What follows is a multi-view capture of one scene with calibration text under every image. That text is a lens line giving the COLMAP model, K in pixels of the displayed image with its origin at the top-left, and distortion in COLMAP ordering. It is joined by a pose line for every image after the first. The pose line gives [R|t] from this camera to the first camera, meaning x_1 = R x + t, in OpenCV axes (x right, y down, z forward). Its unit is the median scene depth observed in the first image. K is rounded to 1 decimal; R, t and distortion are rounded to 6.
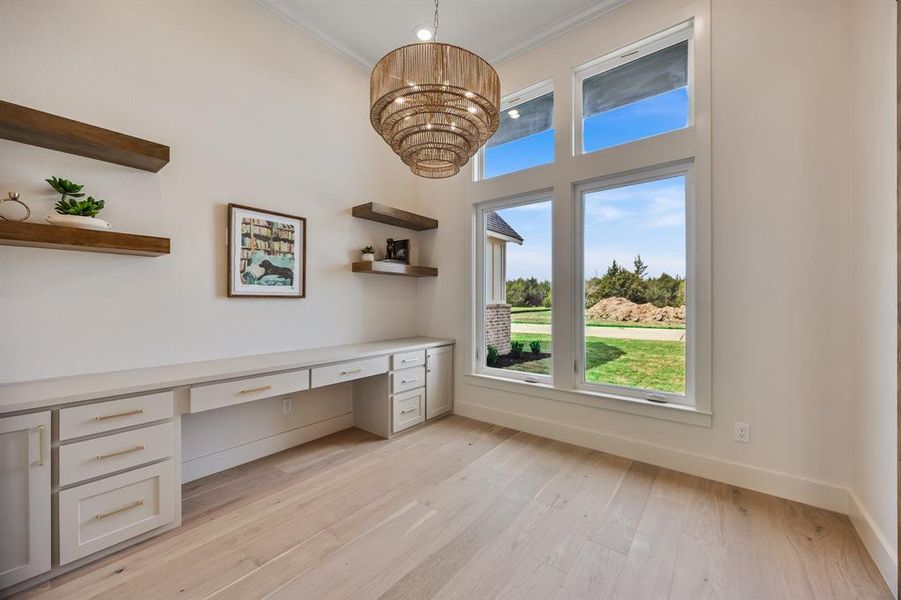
lens RADIAL K [[338.2, 0, 445.5], [0, 338.2, 301.6], [0, 0, 1]] dist [-0.007135, -0.000126]
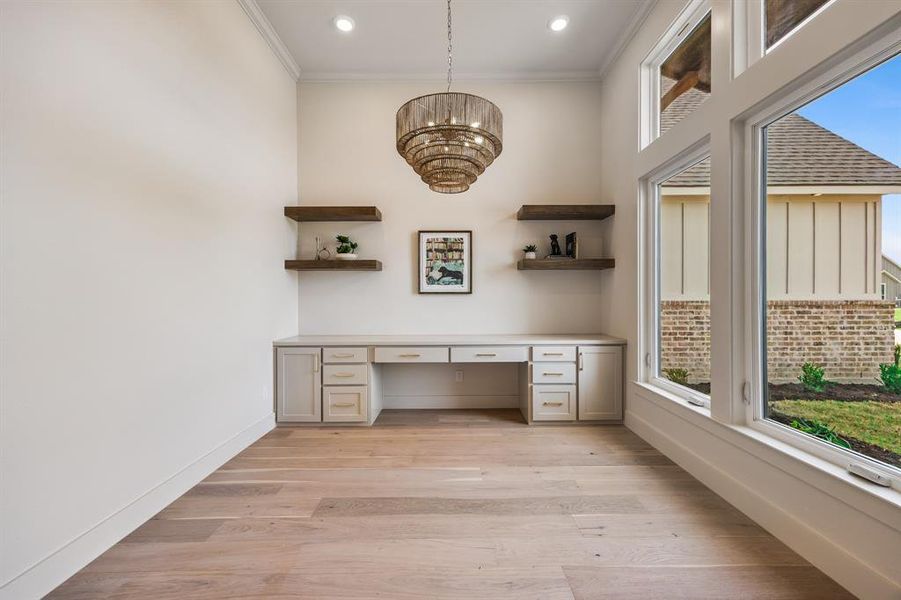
lens RADIAL K [[338.2, 0, 447.0], [0, 338.2, 298.5], [0, 0, 1]] dist [-0.007135, -0.000126]
pose [[0.640441, 0.001113, -0.768007, 0.517660], [0.001874, 0.999994, 0.003012, 0.003335], [0.768005, -0.003368, 0.640435, 0.122594]]
